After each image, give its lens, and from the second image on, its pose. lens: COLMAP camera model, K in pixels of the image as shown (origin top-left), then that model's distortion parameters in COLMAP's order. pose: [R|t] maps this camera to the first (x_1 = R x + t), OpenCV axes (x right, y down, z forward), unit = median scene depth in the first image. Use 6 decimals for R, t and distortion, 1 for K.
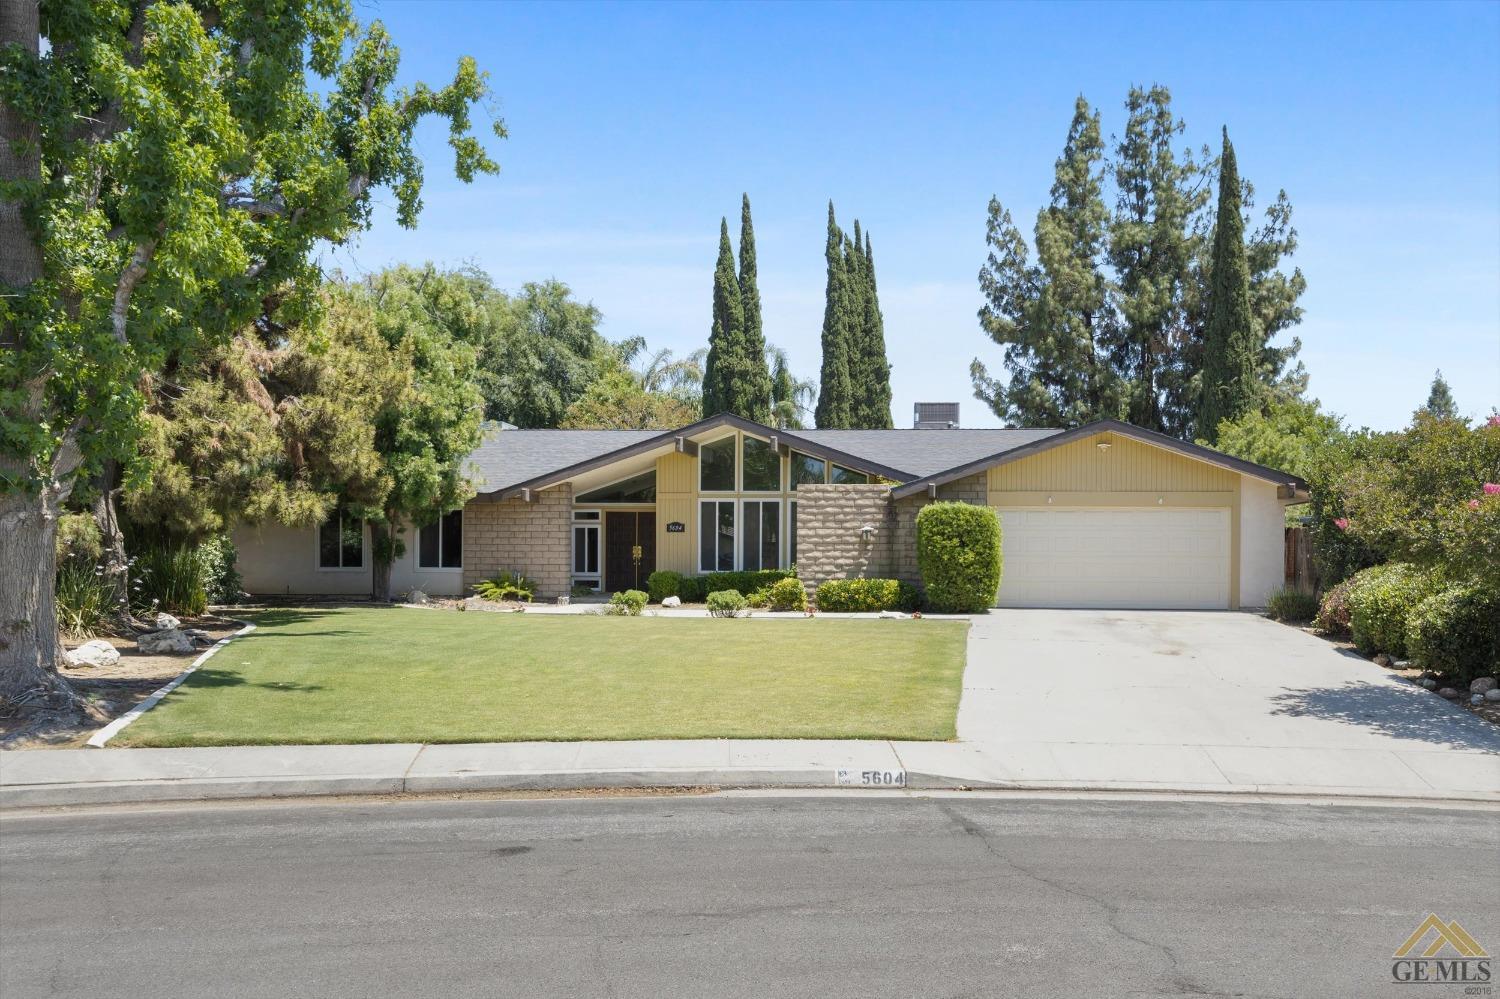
lens RADIAL K [[1212.1, 0, 825.4], [0, 1212.1, 533.3], [0, 0, 1]] dist [-0.007190, -0.009170]
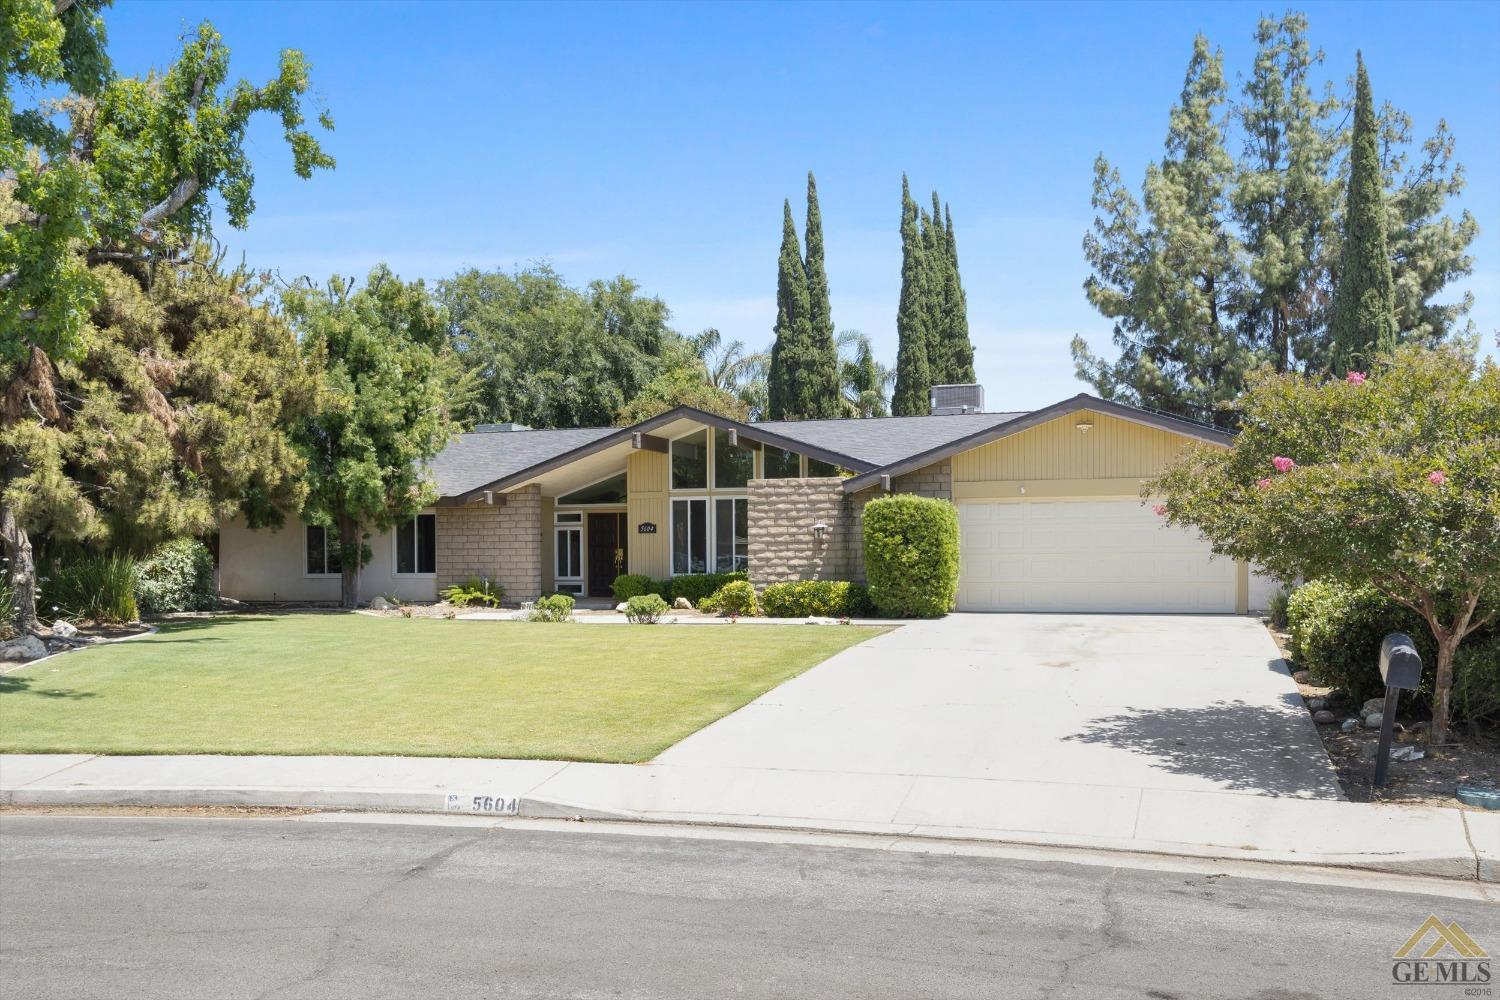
lens RADIAL K [[1262.1, 0, 718.2], [0, 1262.1, 551.5], [0, 0, 1]] dist [0.008935, -0.034850]
pose [[0.976883, -0.013475, -0.213349, 0.148261], [0.016576, 0.999781, 0.012752, 0.001867], [0.213130, -0.015994, 0.976893, 0.044319]]
